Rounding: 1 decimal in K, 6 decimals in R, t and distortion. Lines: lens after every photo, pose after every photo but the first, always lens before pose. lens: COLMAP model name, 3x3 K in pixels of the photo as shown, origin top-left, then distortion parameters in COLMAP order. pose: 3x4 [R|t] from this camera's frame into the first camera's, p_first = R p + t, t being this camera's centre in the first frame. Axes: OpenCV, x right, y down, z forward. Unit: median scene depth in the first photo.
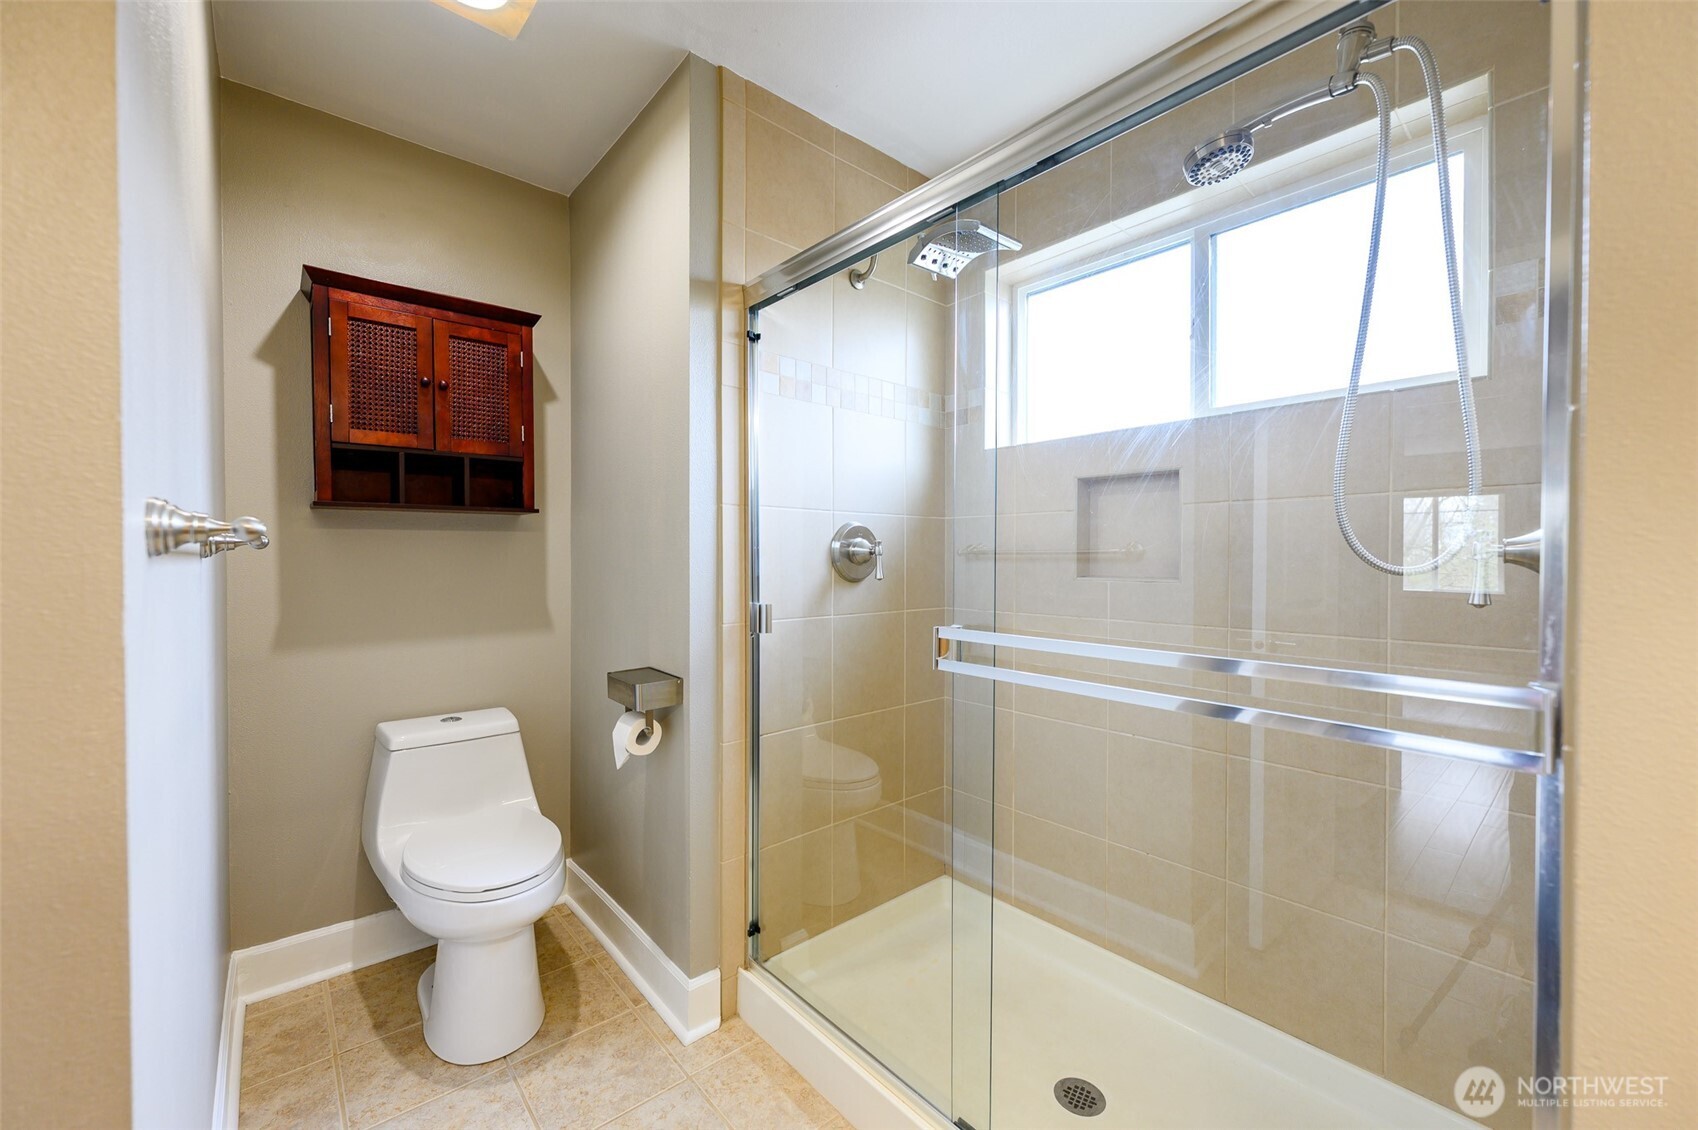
lens RADIAL K [[680.0, 0, 865.8], [0, 680.0, 573.6], [0, 0, 1]] dist [-0.000355, -0.000393]
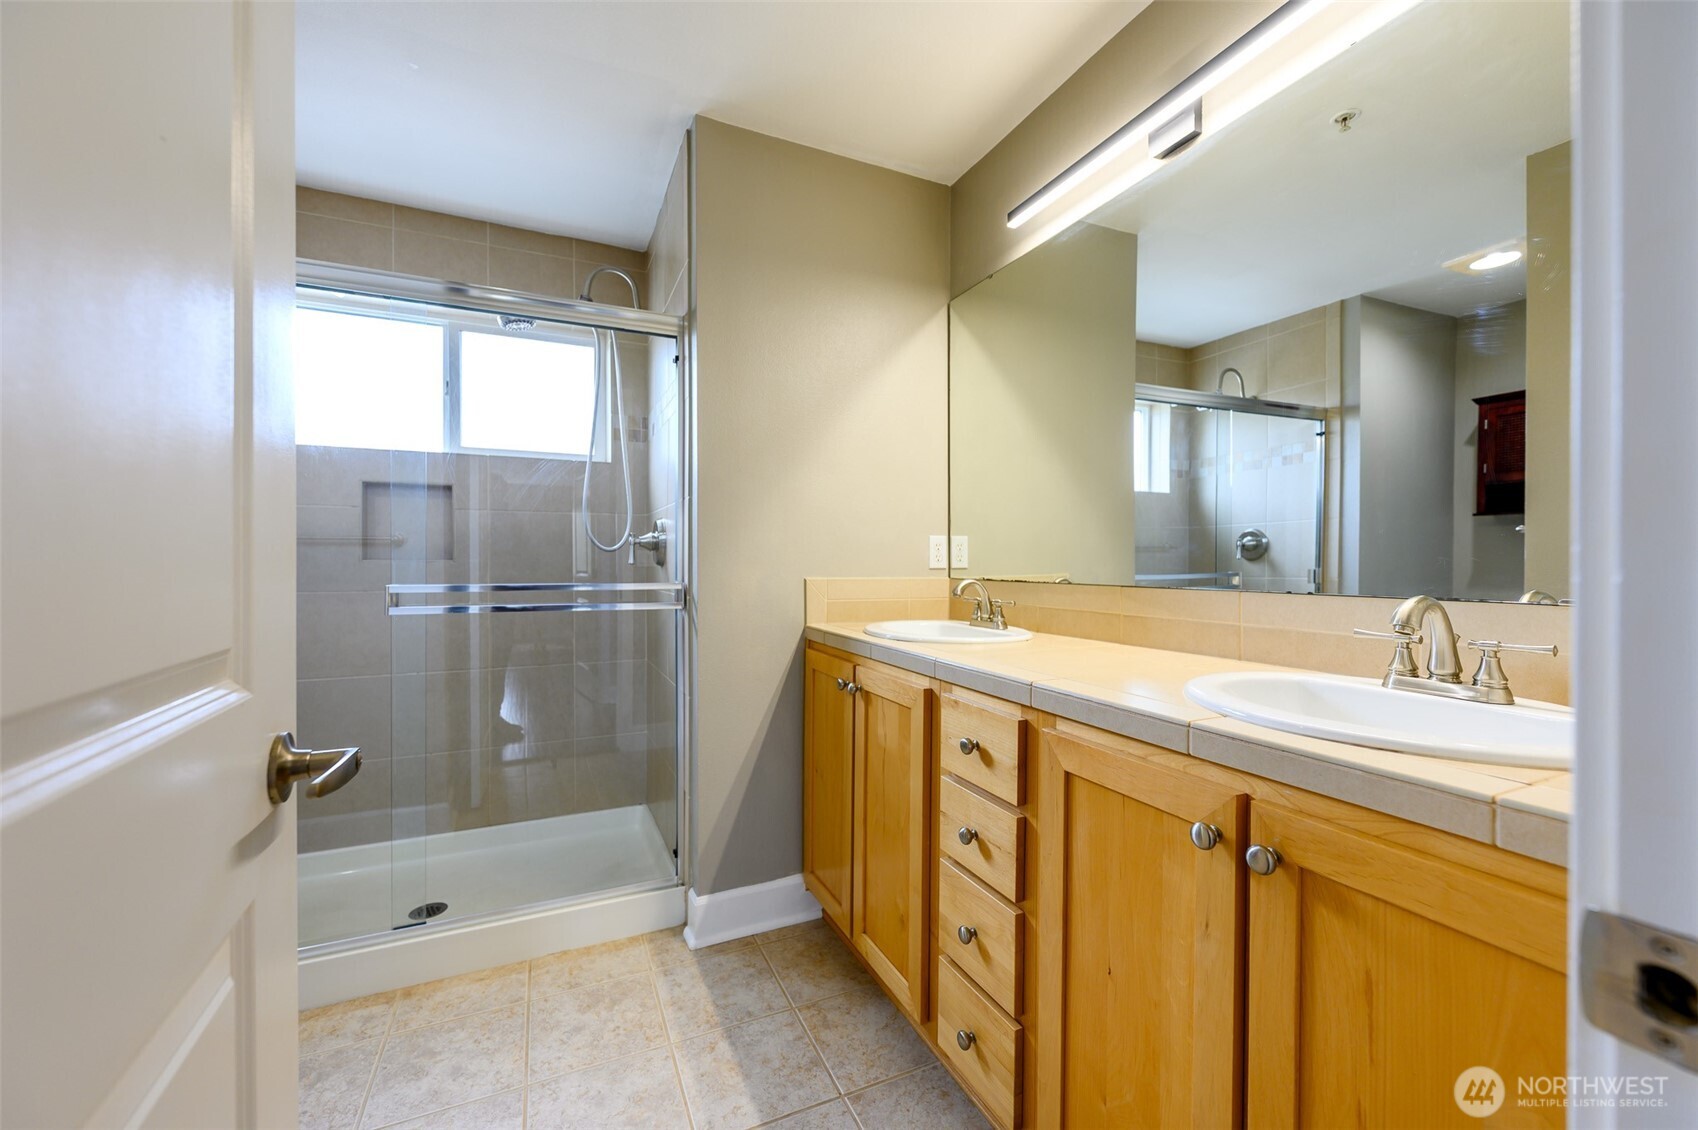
lens RADIAL K [[680.0, 0, 847.9], [0, 680.0, 560.4], [0, 0, 1]] dist [-0.000355, -0.000393]
pose [[0.292678, -0.004716, 0.956199, -0.651843], [0.022508, 0.999745, -0.001959, 0.031643], [-0.955946, 0.022095, 0.292710, -0.246201]]
